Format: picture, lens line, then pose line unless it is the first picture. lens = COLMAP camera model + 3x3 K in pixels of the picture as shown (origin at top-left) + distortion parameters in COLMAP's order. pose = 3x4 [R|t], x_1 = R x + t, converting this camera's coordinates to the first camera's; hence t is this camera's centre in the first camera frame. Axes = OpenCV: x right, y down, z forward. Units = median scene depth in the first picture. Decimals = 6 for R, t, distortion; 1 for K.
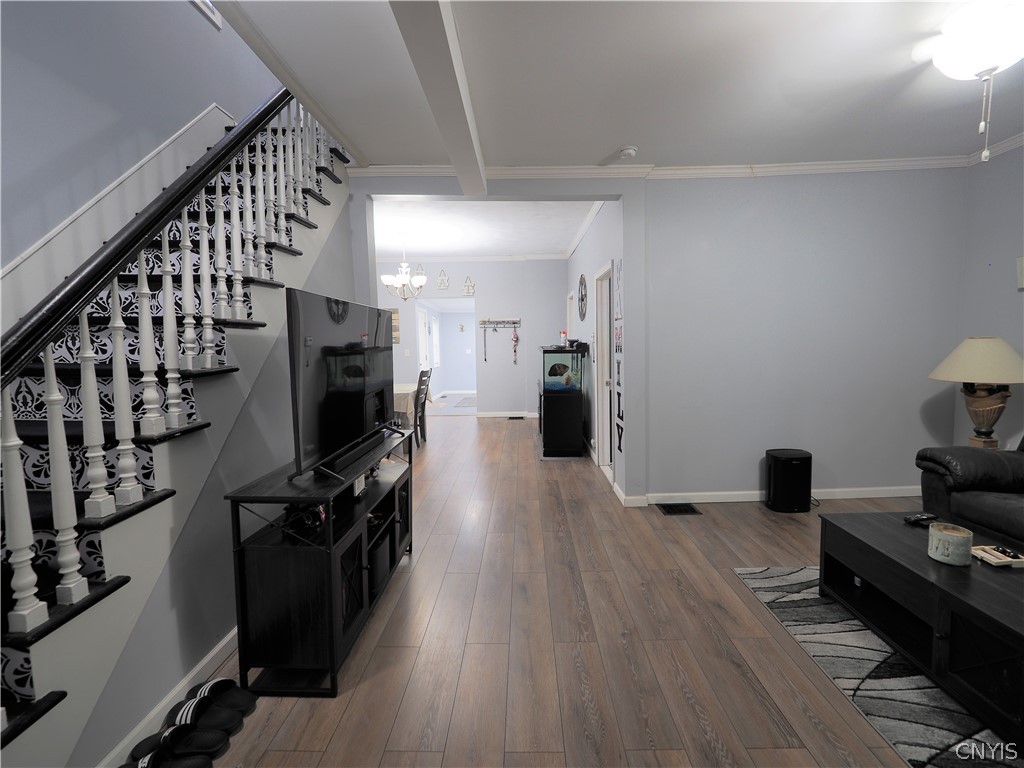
lens RADIAL K [[450.2, 0, 515.0], [0, 450.2, 378.7], [0, 0, 1]] dist [-0.000712, -0.000963]
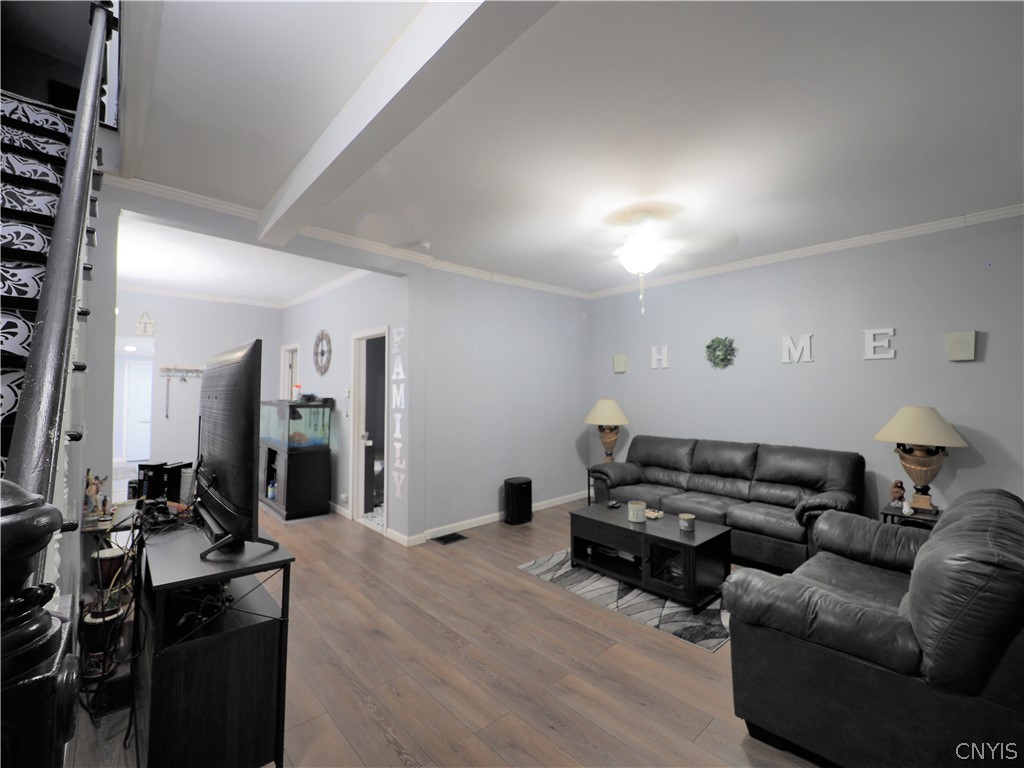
lens RADIAL K [[450.2, 0, 515.0], [0, 450.2, 378.7], [0, 0, 1]] dist [-0.000712, -0.000963]
pose [[0.730748, 0.044183, 0.681216, -0.412312], [0.039405, 0.993509, -0.106708, 0.003979], [-0.681509, 0.104820, 0.724264, -0.028578]]
